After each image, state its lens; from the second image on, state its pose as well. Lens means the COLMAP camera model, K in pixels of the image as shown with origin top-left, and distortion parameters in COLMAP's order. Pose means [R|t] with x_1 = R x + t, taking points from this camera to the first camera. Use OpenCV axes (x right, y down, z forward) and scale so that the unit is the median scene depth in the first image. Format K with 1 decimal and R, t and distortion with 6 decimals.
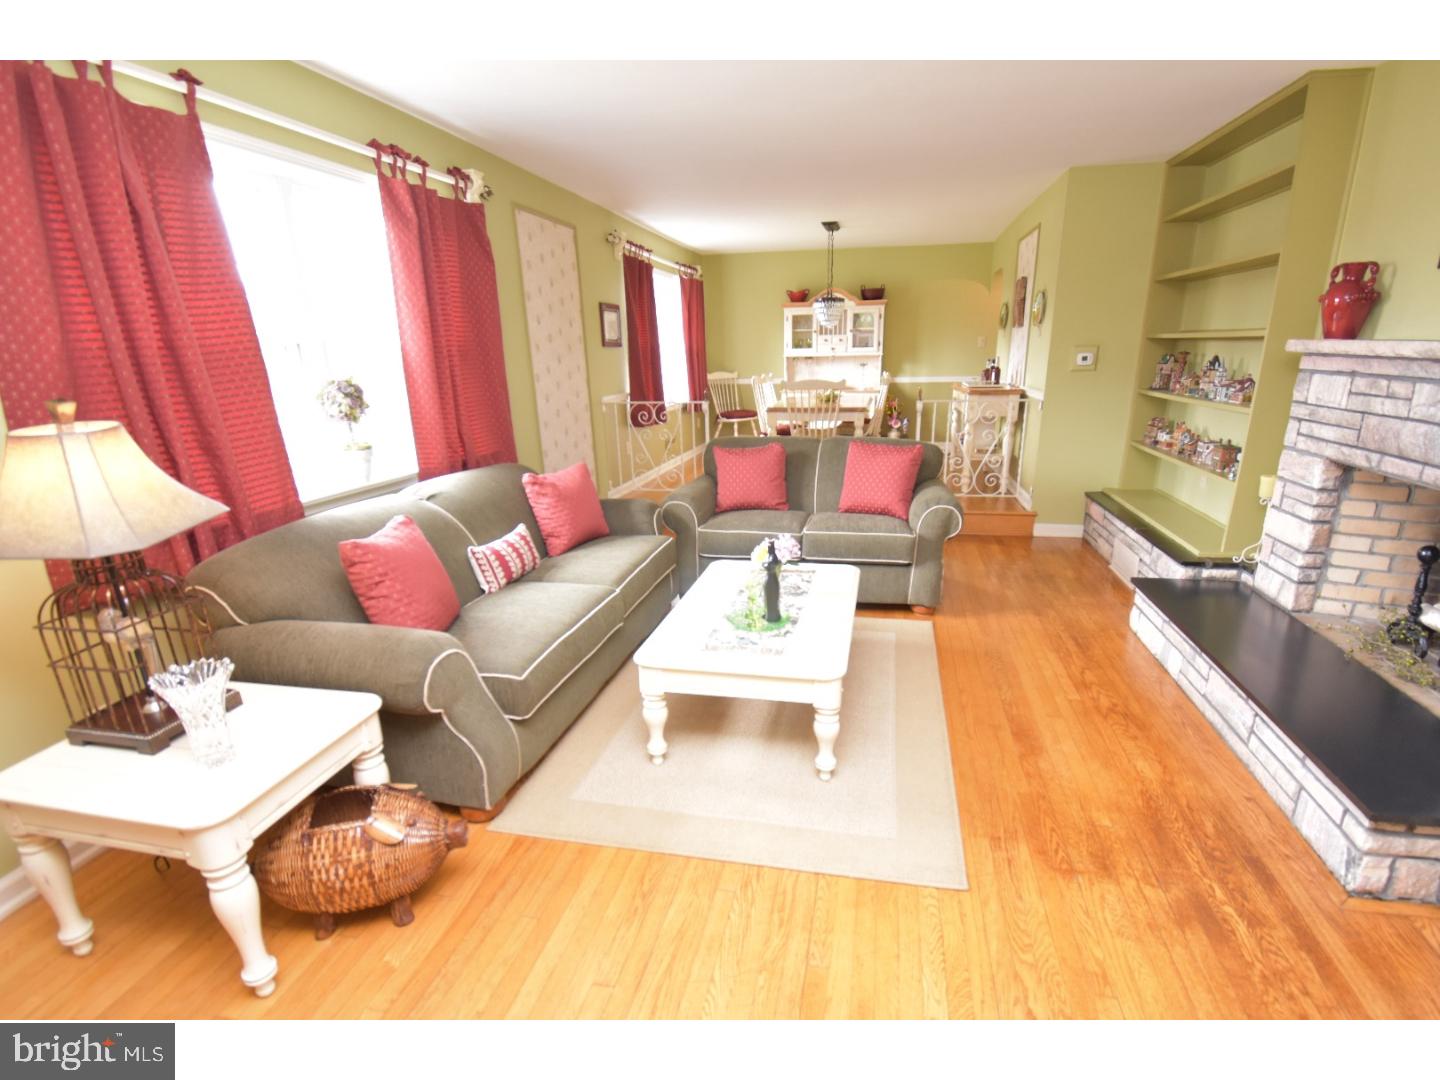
lens RADIAL K [[643.5, 0, 723.8], [0, 643.5, 539.9], [0, 0, 1]] dist [0.000018, -0.014000]
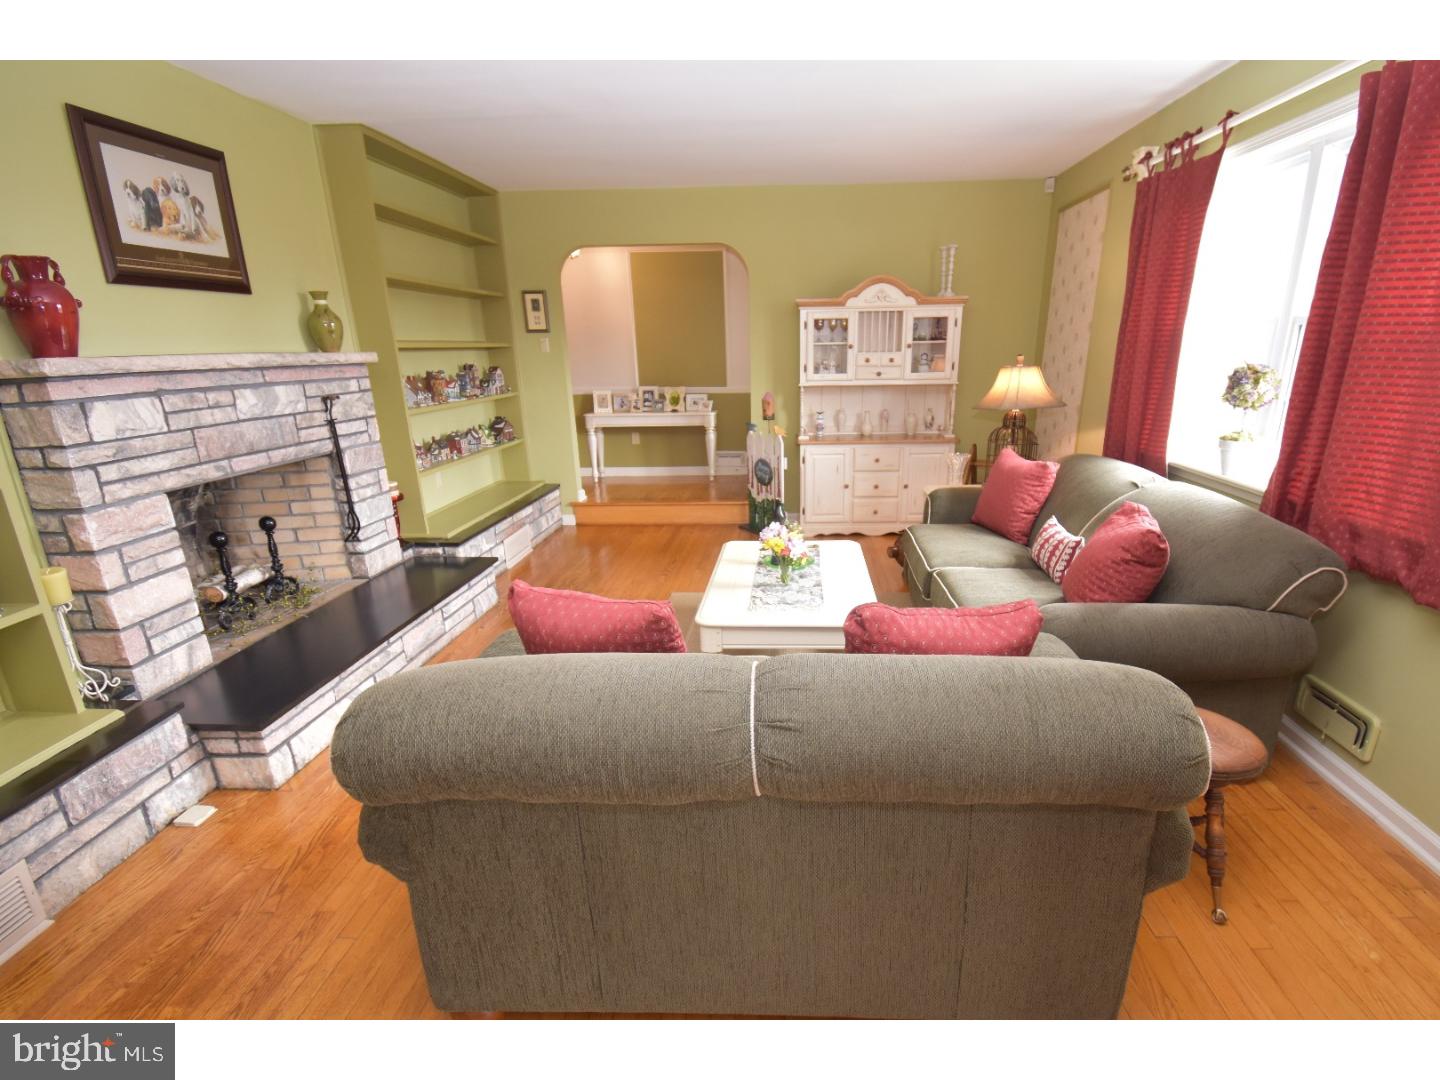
lens RADIAL K [[643.5, 0, 723.8], [0, 643.5, 539.9], [0, 0, 1]] dist [0.000018, -0.014000]
pose [[-0.993594, 0.061294, -0.094938, 0.305962], [-0.001717, 0.831833, 0.555024, -0.621798], [0.112992, 0.551632, -0.826399, 2.051525]]
